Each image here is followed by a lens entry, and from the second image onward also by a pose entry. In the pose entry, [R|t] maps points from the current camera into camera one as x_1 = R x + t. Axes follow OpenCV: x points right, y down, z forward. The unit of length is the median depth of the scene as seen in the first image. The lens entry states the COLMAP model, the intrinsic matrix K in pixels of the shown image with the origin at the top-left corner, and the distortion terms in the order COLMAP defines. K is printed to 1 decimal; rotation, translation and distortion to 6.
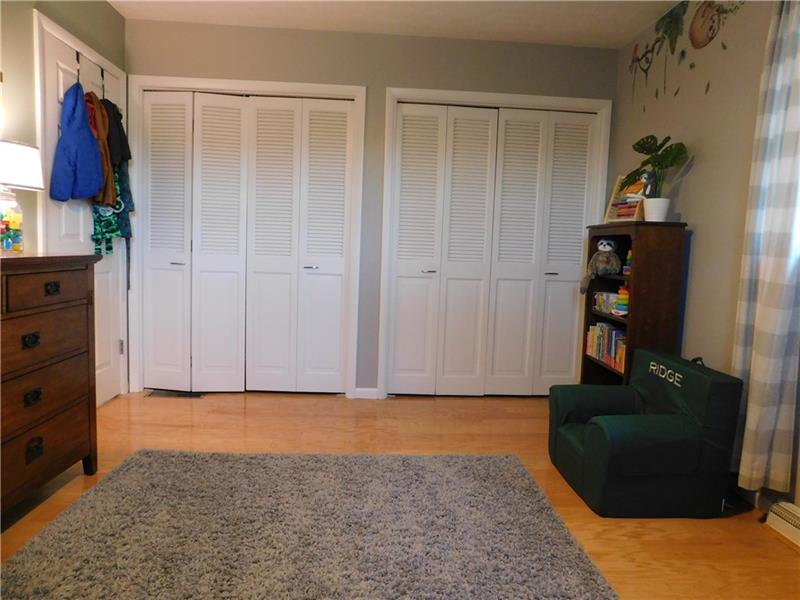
lens RADIAL K [[521.8, 0, 403.1], [0, 521.8, 298.9], [0, 0, 1]] dist [-0.066745, 0.043497]
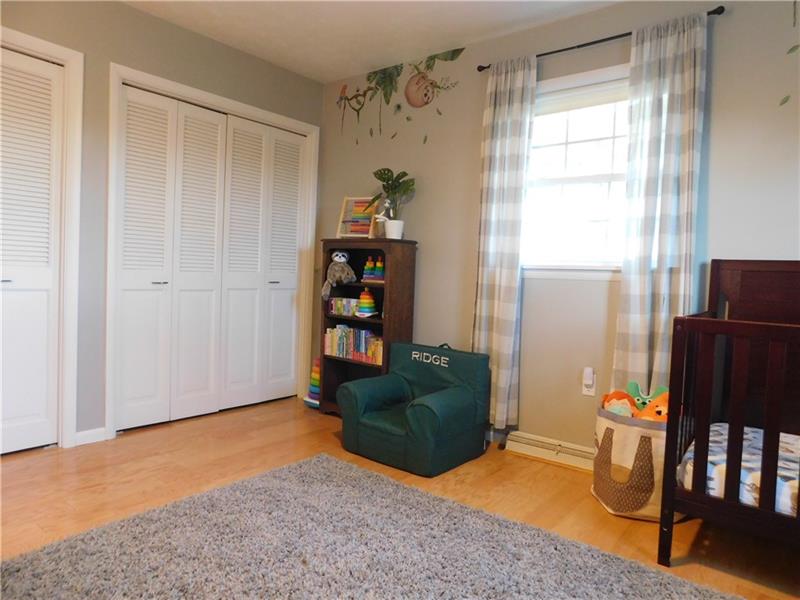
lens RADIAL K [[521.8, 0, 403.1], [0, 521.8, 298.9], [0, 0, 1]] dist [-0.066745, 0.043497]
pose [[0.671463, -0.044089, 0.739726, -0.392834], [0.050664, 0.998624, 0.013531, -0.020354], [-0.739304, 0.028392, 0.672772, 0.132426]]
